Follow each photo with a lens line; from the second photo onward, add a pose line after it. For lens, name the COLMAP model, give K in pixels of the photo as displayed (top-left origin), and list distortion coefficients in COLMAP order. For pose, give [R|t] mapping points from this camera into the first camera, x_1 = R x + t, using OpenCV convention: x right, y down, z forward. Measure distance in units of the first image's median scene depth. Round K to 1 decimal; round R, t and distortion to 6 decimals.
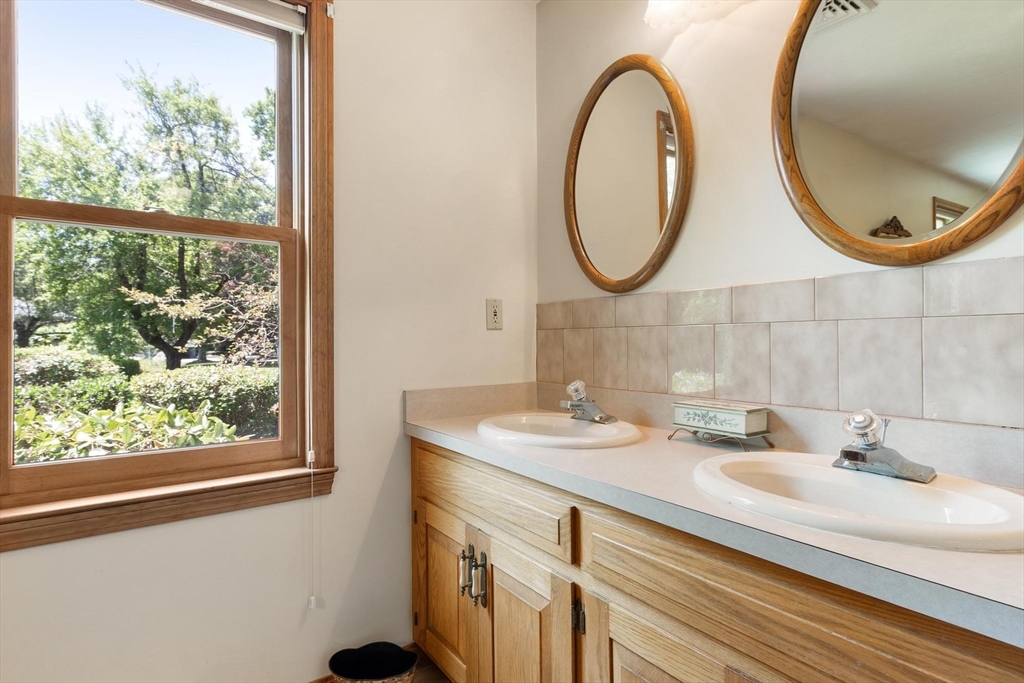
lens RADIAL K [[529.0, 0, 508.1], [0, 529.0, 343.6], [0, 0, 1]] dist [-0.005314, -0.000872]
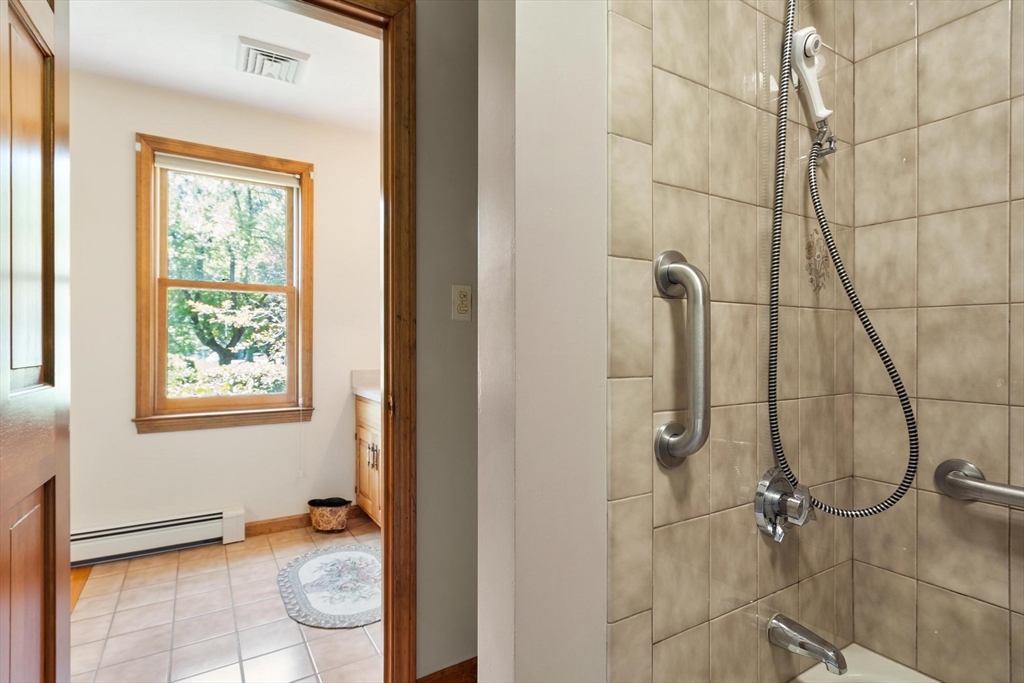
lens RADIAL K [[529.0, 0, 508.1], [0, 529.0, 343.6], [0, 0, 1]] dist [-0.005314, -0.000872]
pose [[0.997509, 0.002757, -0.070479, 0.130318], [-0.003207, 0.999975, -0.006276, 0.001202], [0.070460, 0.006486, 0.997494, -0.222752]]
